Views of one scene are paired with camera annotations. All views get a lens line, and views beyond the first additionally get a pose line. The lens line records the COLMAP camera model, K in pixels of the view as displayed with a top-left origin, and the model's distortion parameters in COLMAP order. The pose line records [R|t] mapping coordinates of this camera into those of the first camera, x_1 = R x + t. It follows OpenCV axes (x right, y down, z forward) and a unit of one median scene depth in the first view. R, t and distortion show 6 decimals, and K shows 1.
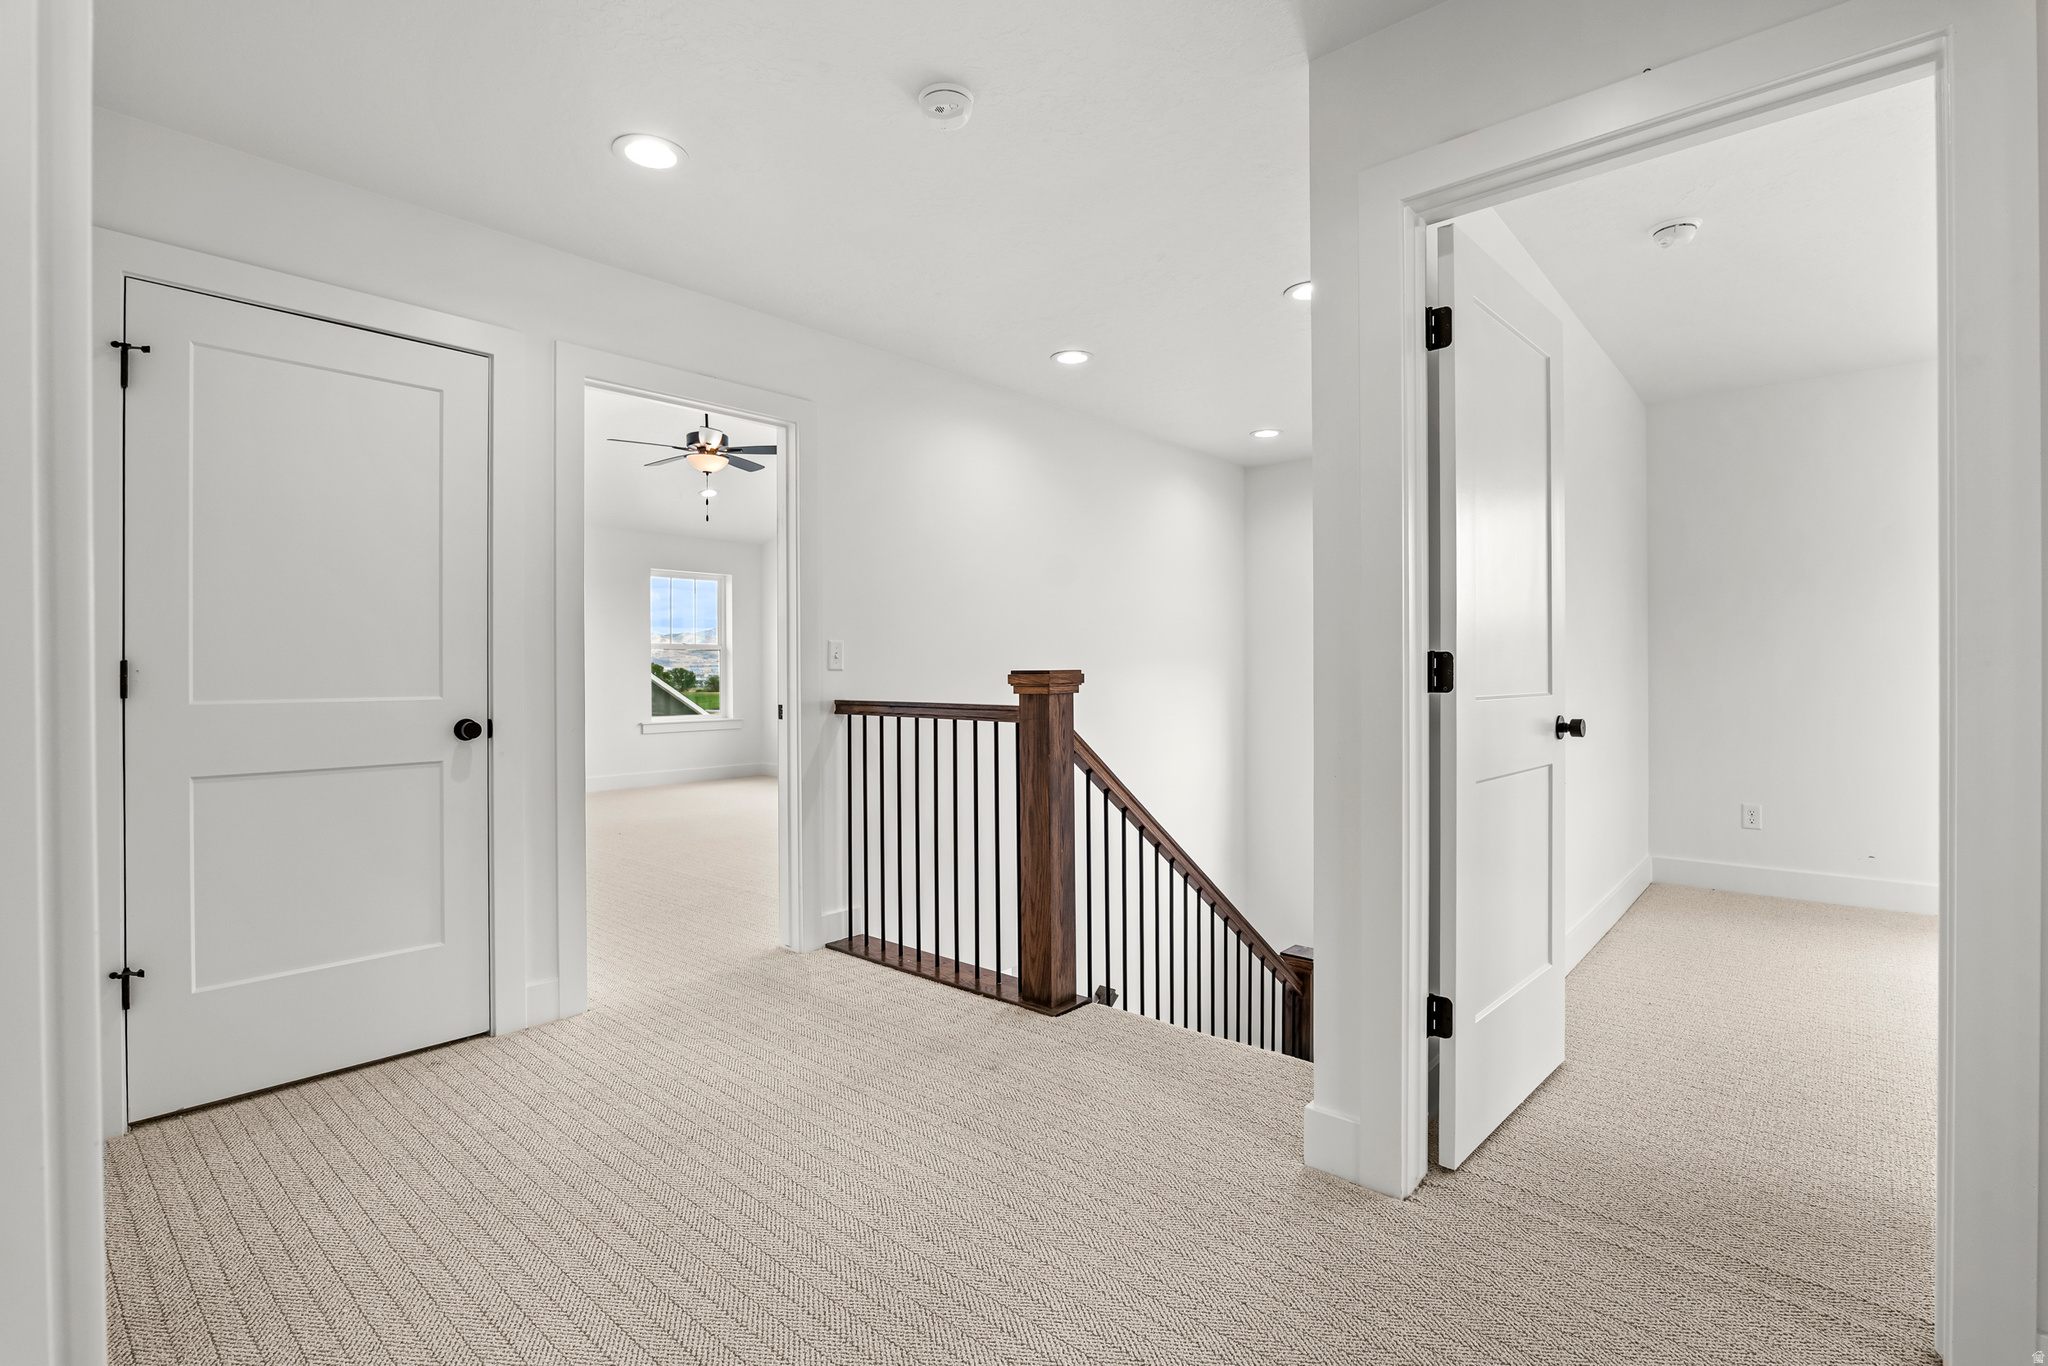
lens RADIAL K [[955.9, 0, 1024.0], [0, 955.9, 683.0], [0, 0, 1]] dist [0.074927, -0.000125]
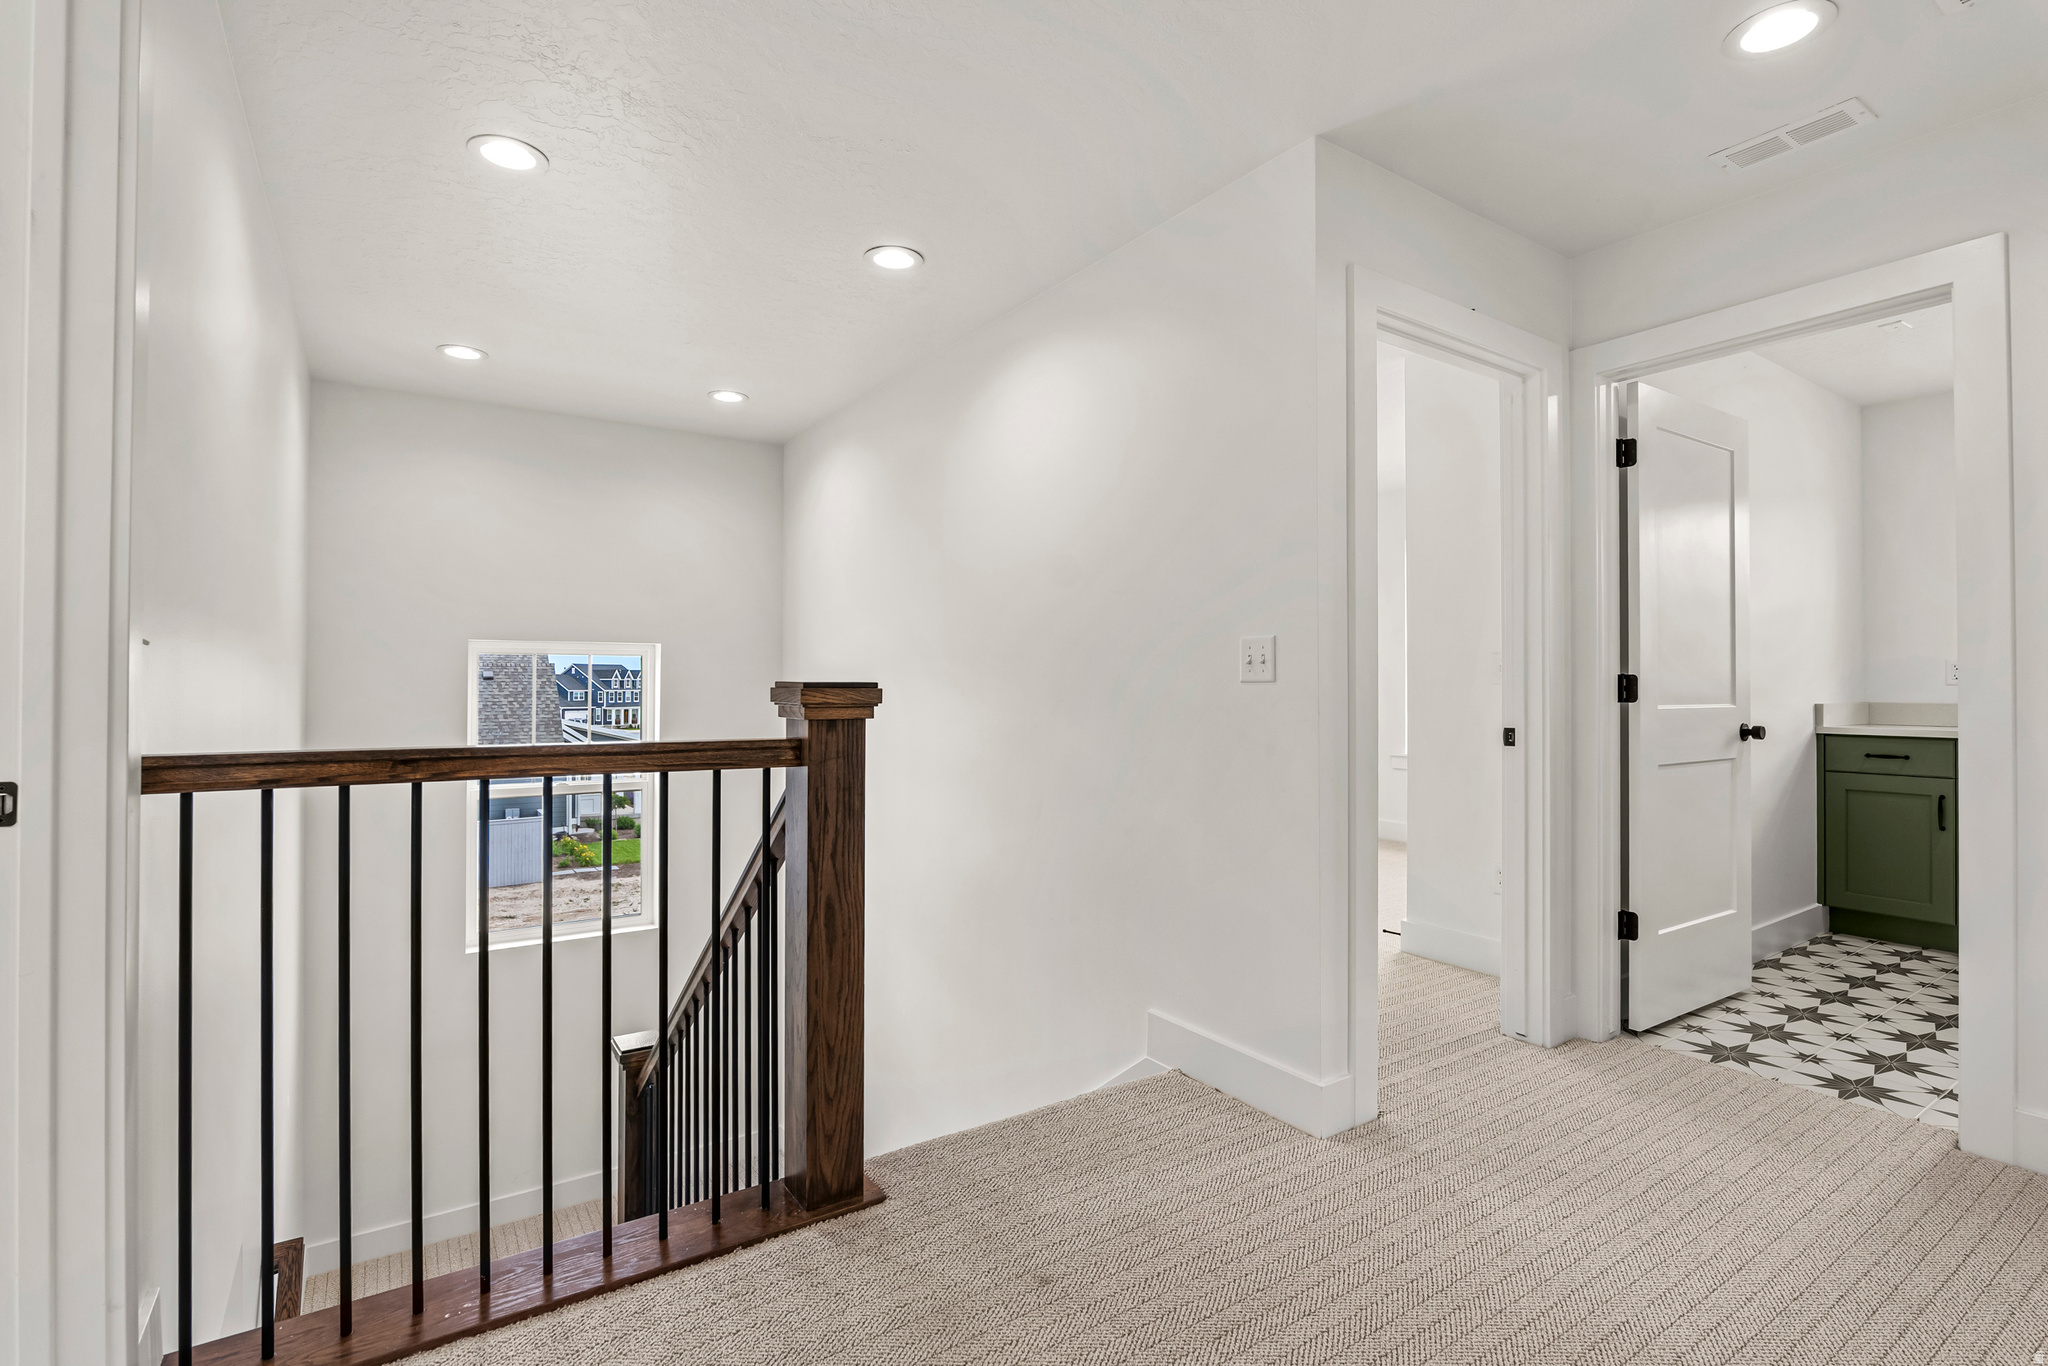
lens RADIAL K [[955.9, 0, 1024.0], [0, 955.9, 683.0], [0, 0, 1]] dist [0.074927, -0.000125]
pose [[0.262666, 0.015943, 0.964755, -0.589468], [0.008762, 0.999783, -0.018908, 0.000309], [-0.964847, 0.013419, 0.262469, 0.706937]]
